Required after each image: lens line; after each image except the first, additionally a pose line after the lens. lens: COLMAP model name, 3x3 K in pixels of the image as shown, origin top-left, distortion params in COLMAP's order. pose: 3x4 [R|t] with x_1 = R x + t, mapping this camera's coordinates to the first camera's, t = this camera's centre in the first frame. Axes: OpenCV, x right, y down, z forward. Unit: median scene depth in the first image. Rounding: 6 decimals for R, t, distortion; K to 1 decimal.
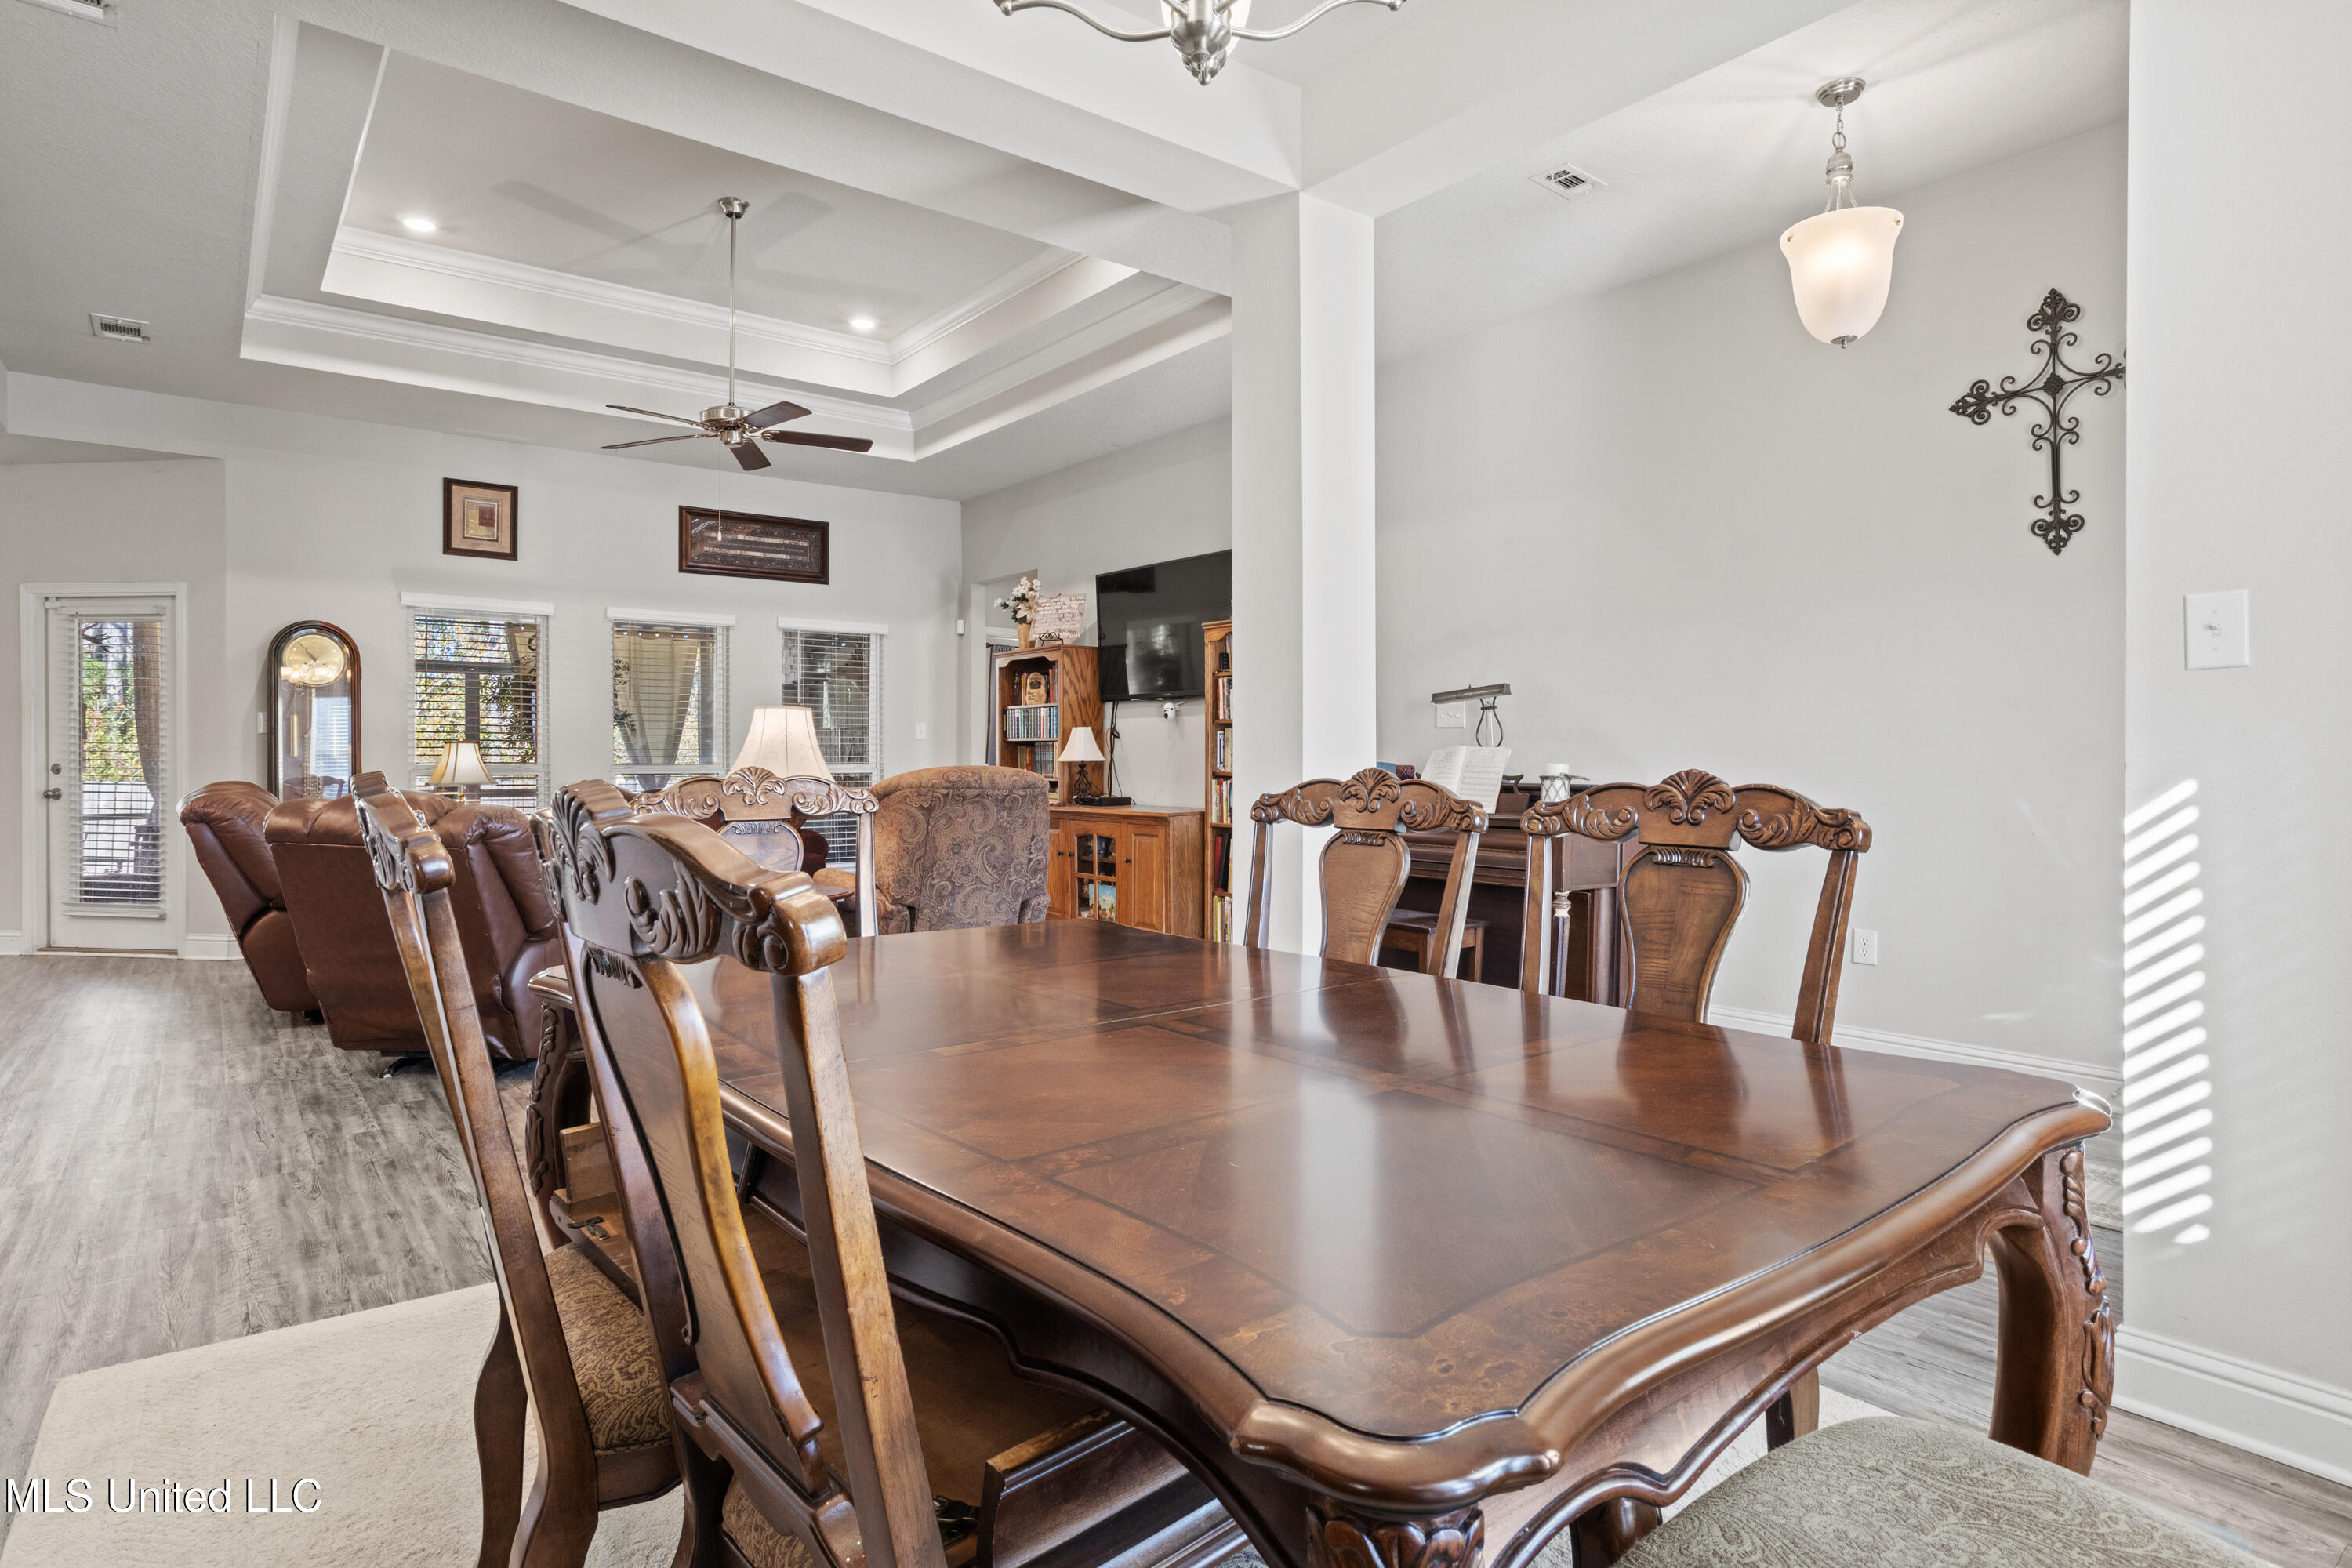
lens RADIAL K [[1249.4, 0, 1171.4], [0, 1249.4, 764.8], [0, 0, 1]] dist [-0.050951, 0.038340]
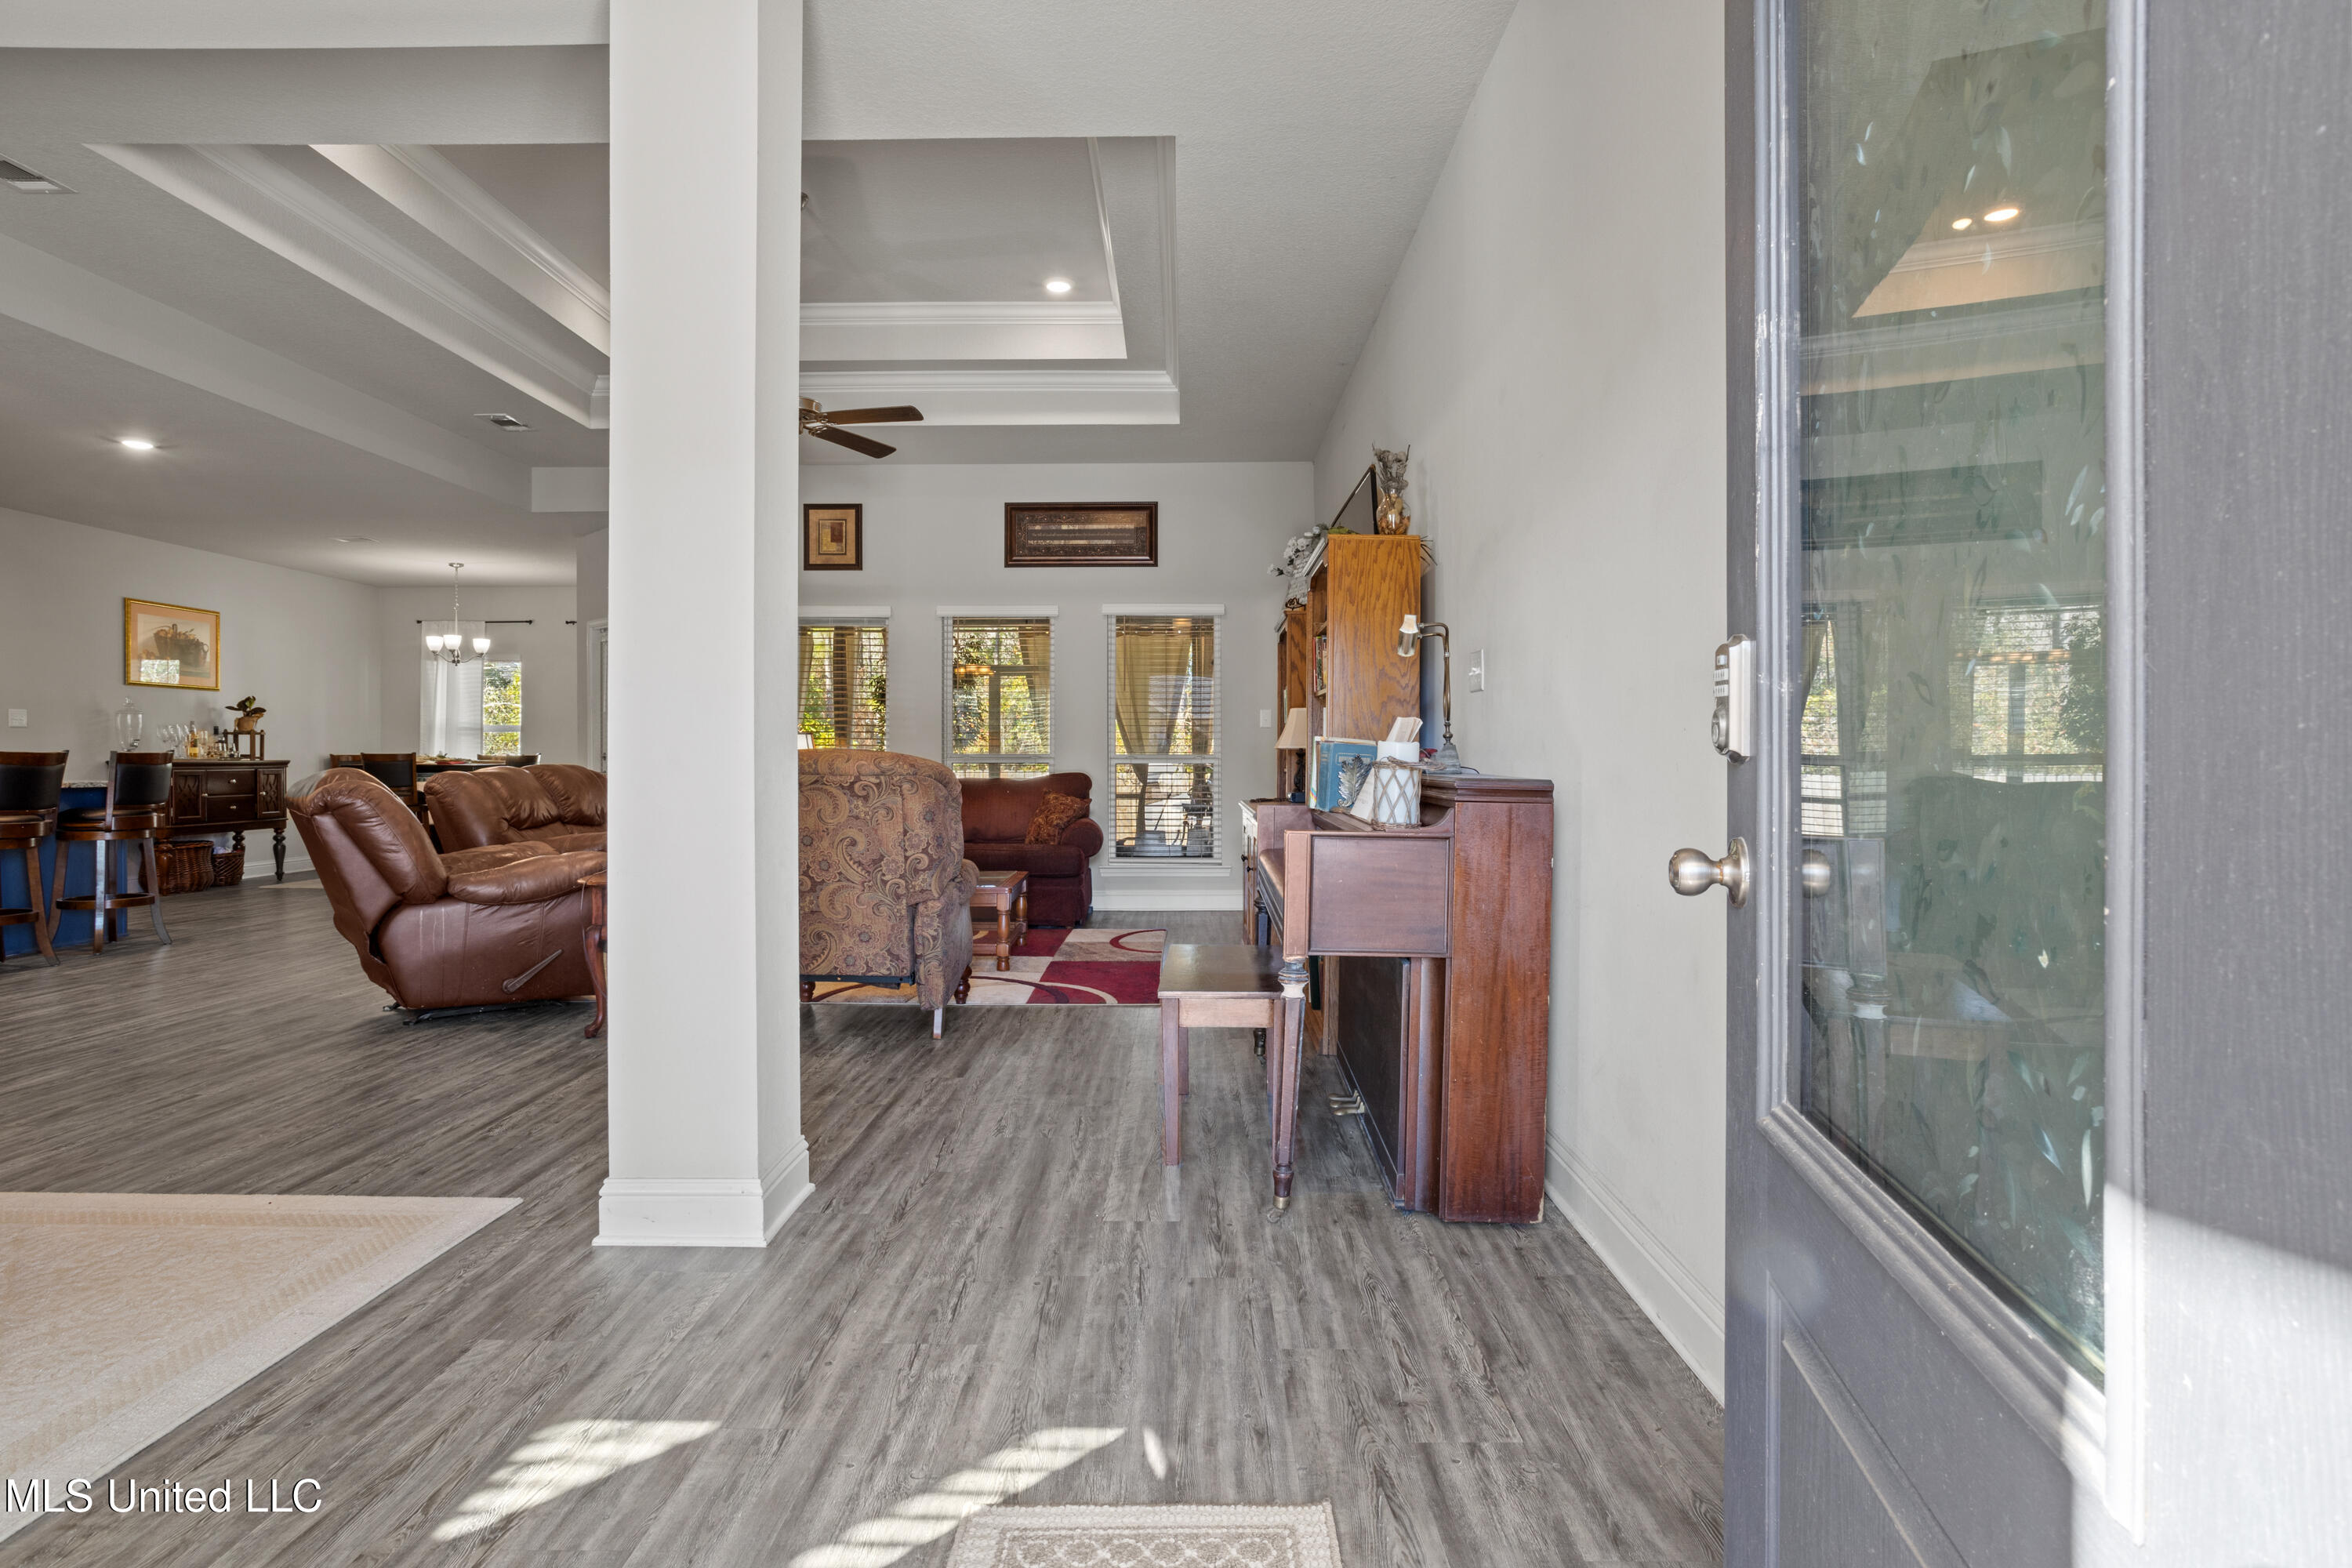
lens RADIAL K [[1249.4, 0, 1171.4], [0, 1249.4, 764.8], [0, 0, 1]] dist [-0.050951, 0.038340]
pose [[0.777960, 0.001644, -0.628312, 0.398961], [-0.003713, 0.999991, -0.001982, 0.012752], [0.628303, 0.003875, 0.777959, 0.299429]]
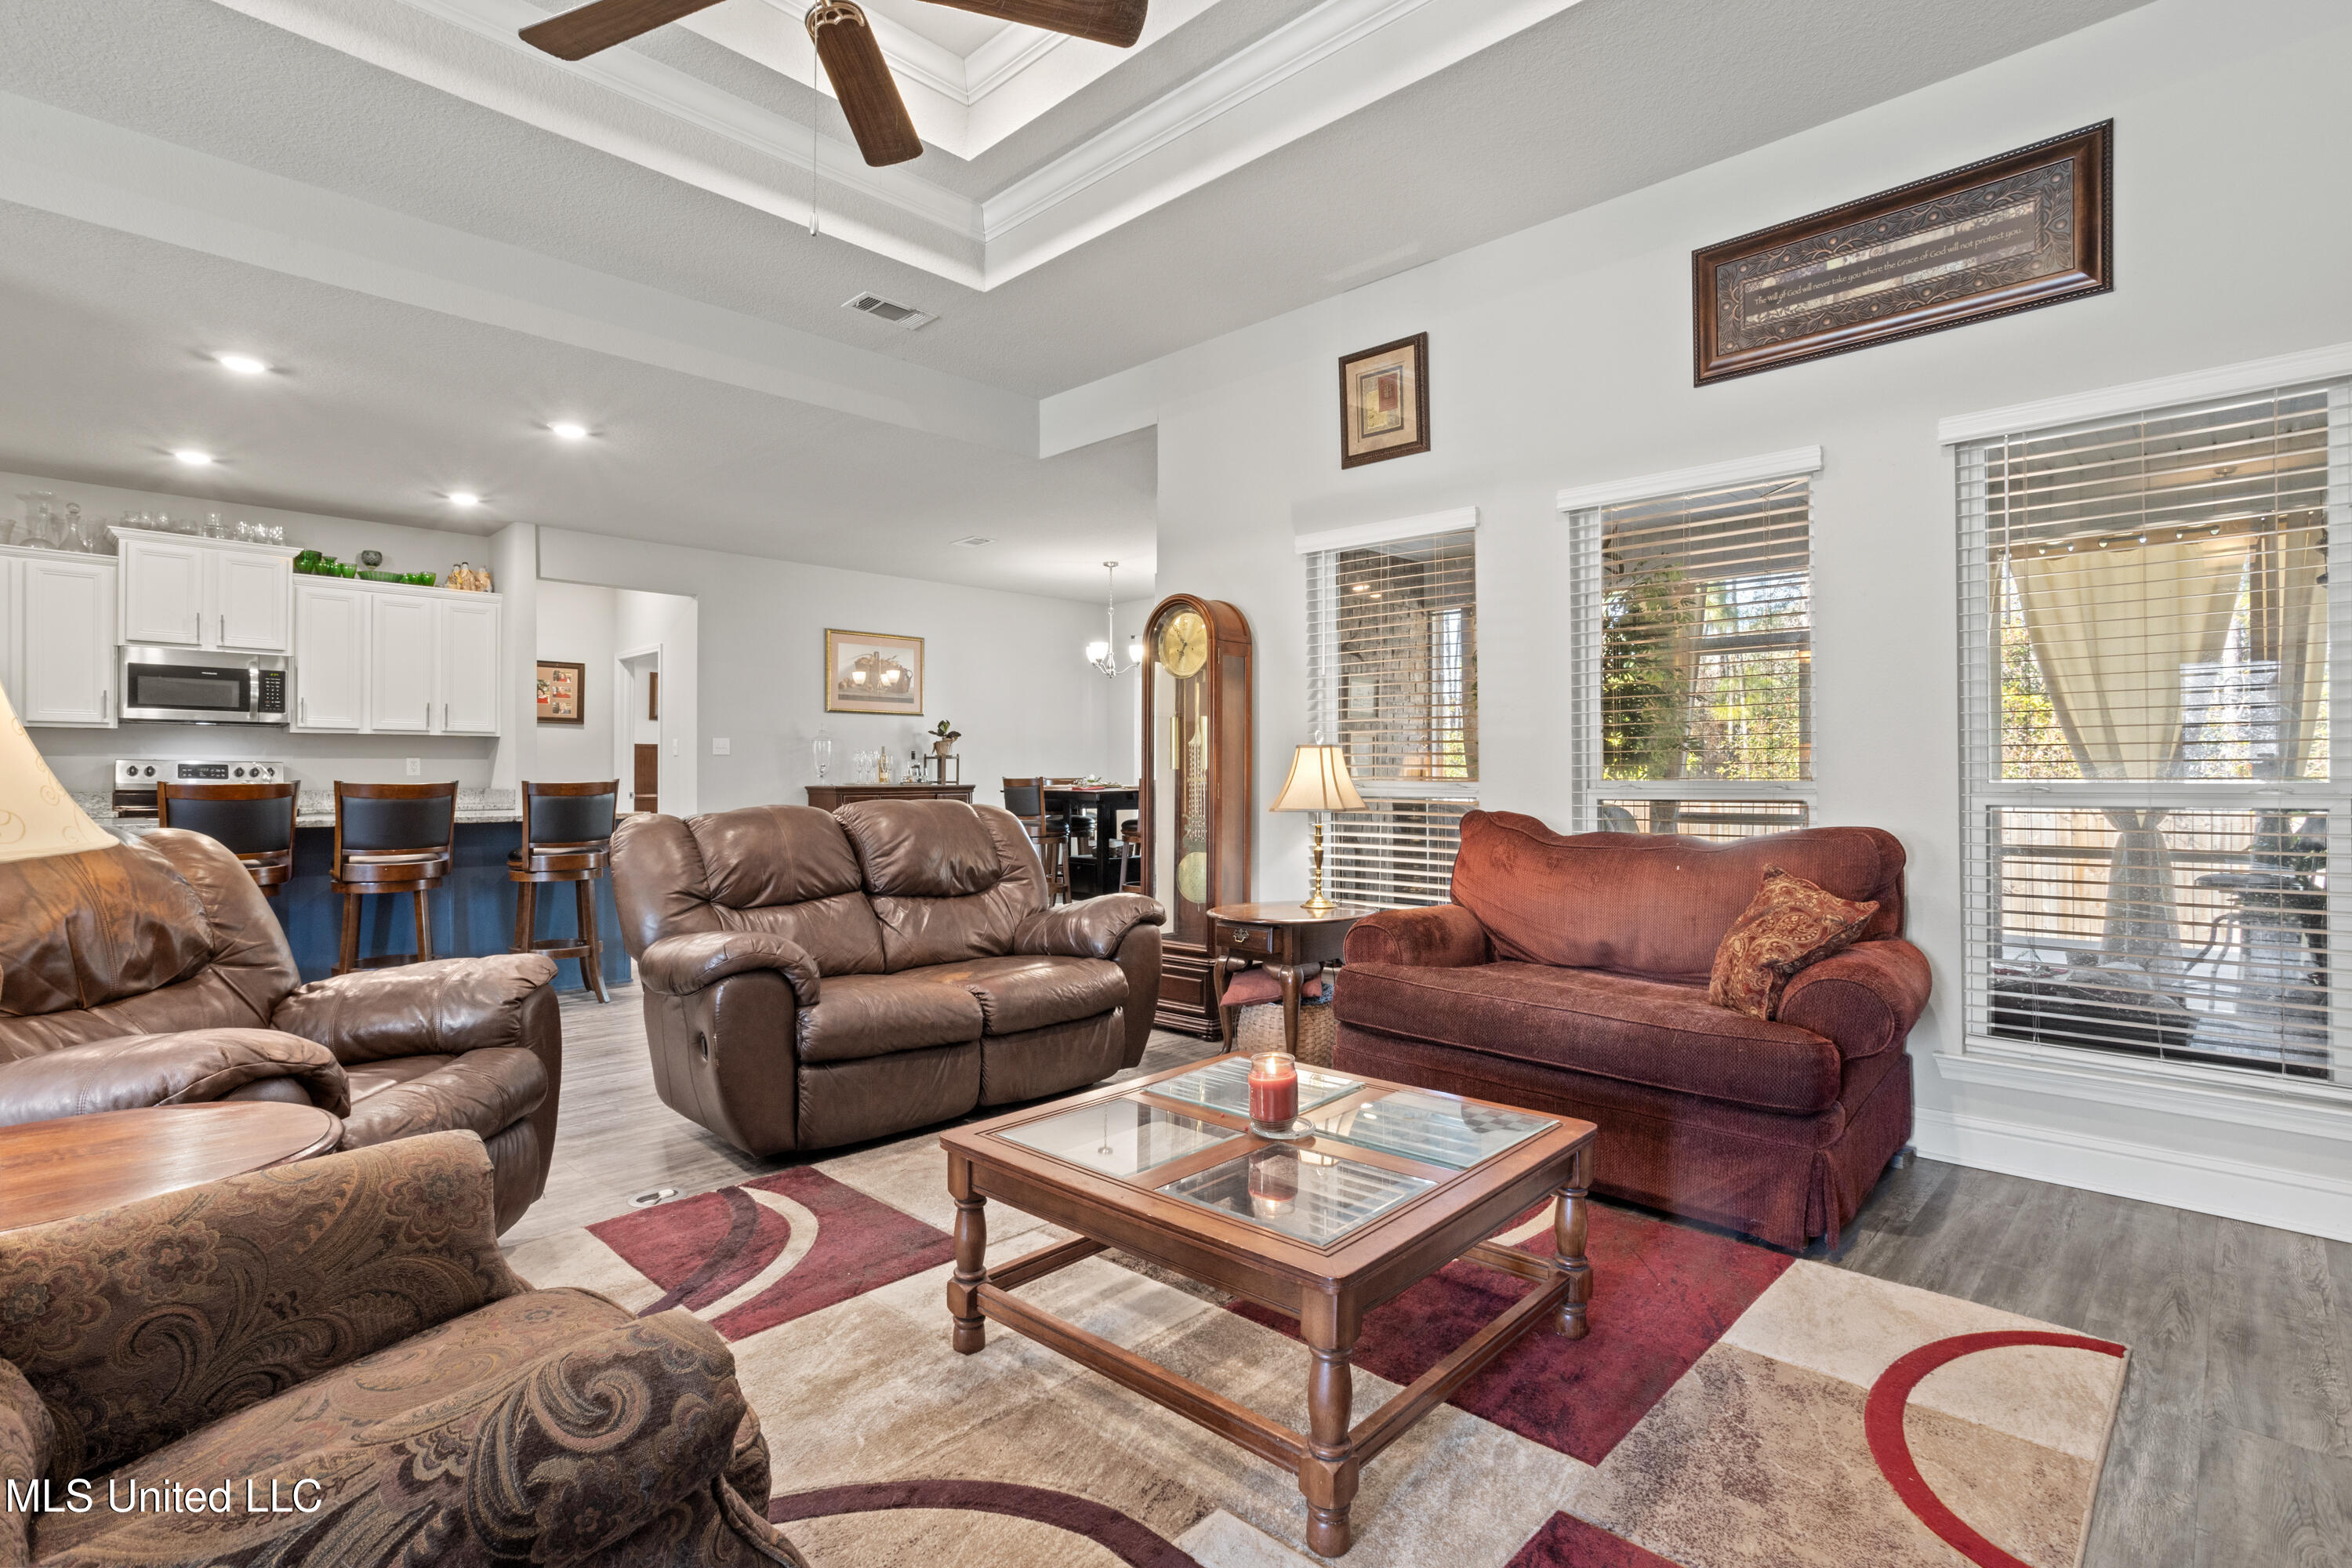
lens RADIAL K [[1140.5, 0, 1163.1], [0, 1140.5, 766.2], [0, 0, 1]] dist [-0.050683, 0.031048]
pose [[0.127078, -0.010638, -0.991836, 0.019078], [-0.004754, 0.999924, -0.011334, 0.001635], [0.991881, 0.006155, 0.127018, 0.796822]]
